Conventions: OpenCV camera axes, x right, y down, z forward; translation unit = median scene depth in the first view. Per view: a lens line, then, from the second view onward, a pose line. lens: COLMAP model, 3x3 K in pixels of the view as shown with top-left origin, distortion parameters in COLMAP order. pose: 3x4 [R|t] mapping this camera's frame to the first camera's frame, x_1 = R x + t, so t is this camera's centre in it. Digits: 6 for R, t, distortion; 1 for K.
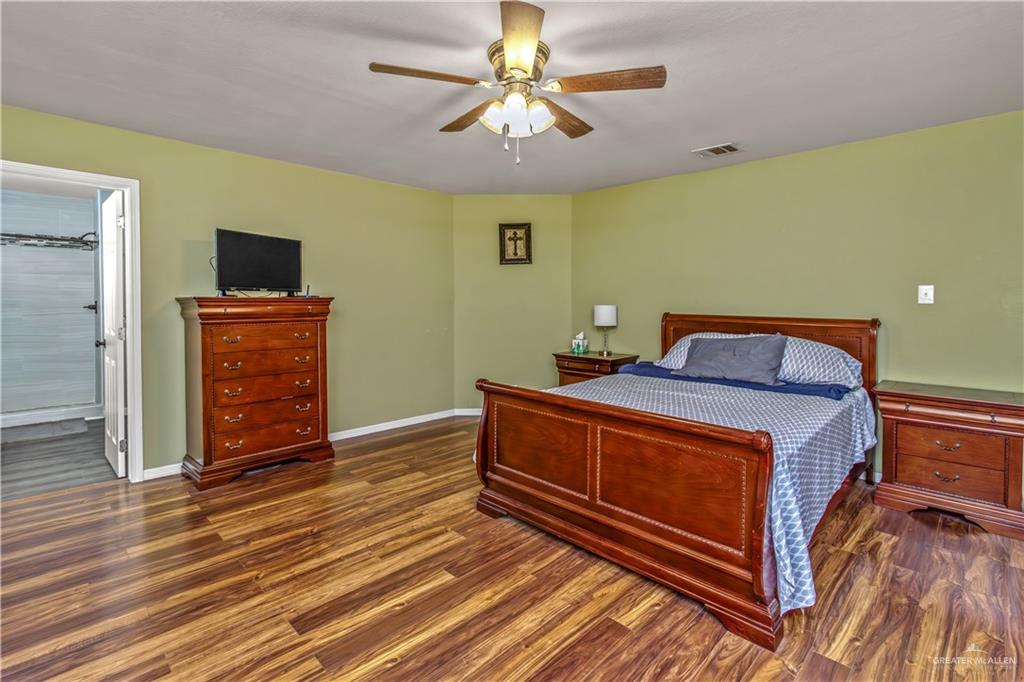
lens RADIAL K [[491.3, 0, 537.5], [0, 491.3, 309.4], [0, 0, 1]] dist [-0.000991, 0.000900]
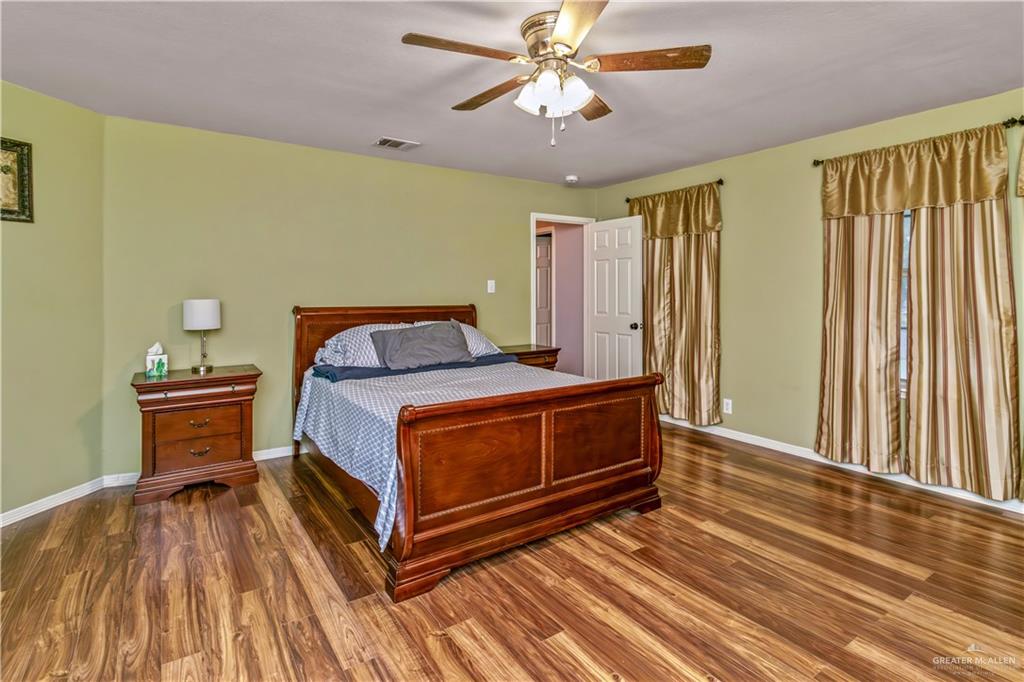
lens RADIAL K [[491.3, 0, 551.8], [0, 491.3, 287.5], [0, 0, 1]] dist [-0.000991, 0.000900]
pose [[0.187553, 0.003170, 0.982249, -0.814620], [0.022049, 0.999729, -0.007436, -0.017005], [-0.982007, 0.023052, 0.187432, 0.711835]]
